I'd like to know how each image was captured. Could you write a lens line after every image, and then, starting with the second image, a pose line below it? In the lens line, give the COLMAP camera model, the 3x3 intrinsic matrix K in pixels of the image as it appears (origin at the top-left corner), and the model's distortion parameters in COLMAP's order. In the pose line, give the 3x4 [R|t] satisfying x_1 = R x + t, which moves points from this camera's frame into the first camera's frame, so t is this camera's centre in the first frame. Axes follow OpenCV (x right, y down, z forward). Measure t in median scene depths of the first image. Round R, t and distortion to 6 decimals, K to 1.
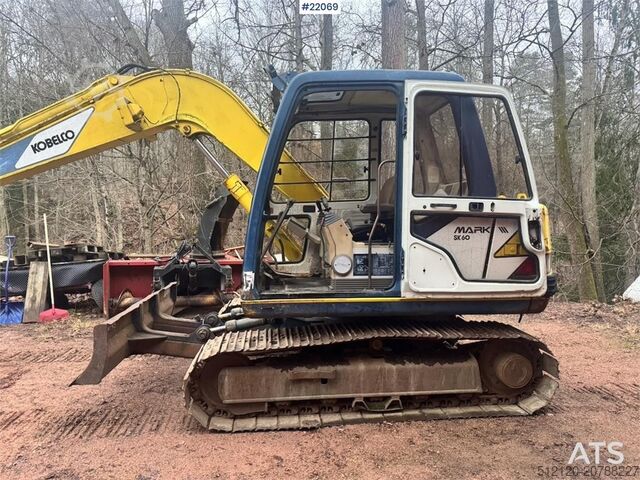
lens RADIAL K [[440.4, 0, 319.5], [0, 440.4, 251.1], [0, 0, 1]] dist [0.060905, -0.088723]
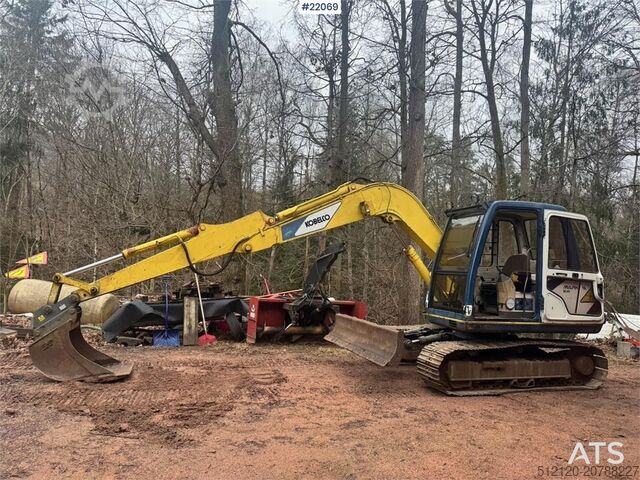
lens RADIAL K [[440.4, 0, 319.5], [0, 440.4, 251.1], [0, 0, 1]] dist [0.060905, -0.088723]
pose [[0.978446, 0.056370, 0.198660, -1.082786], [-0.034212, 0.992977, -0.113256, 0.049889], [-0.203649, 0.104018, 0.973503, -0.643139]]
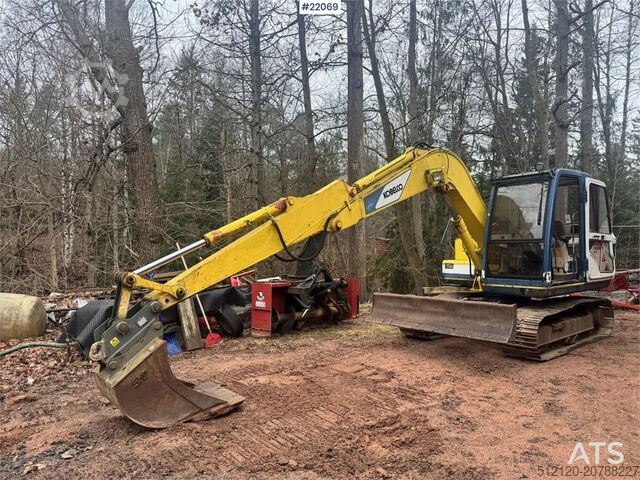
lens RADIAL K [[440.4, 0, 319.5], [0, 440.4, 251.1], [0, 0, 1]] dist [0.060905, -0.088723]
pose [[0.837316, -0.014714, 0.546521, -1.882654], [0.050875, 0.997397, -0.051092, 0.005505], [-0.544347, 0.070585, 0.835885, -0.042423]]
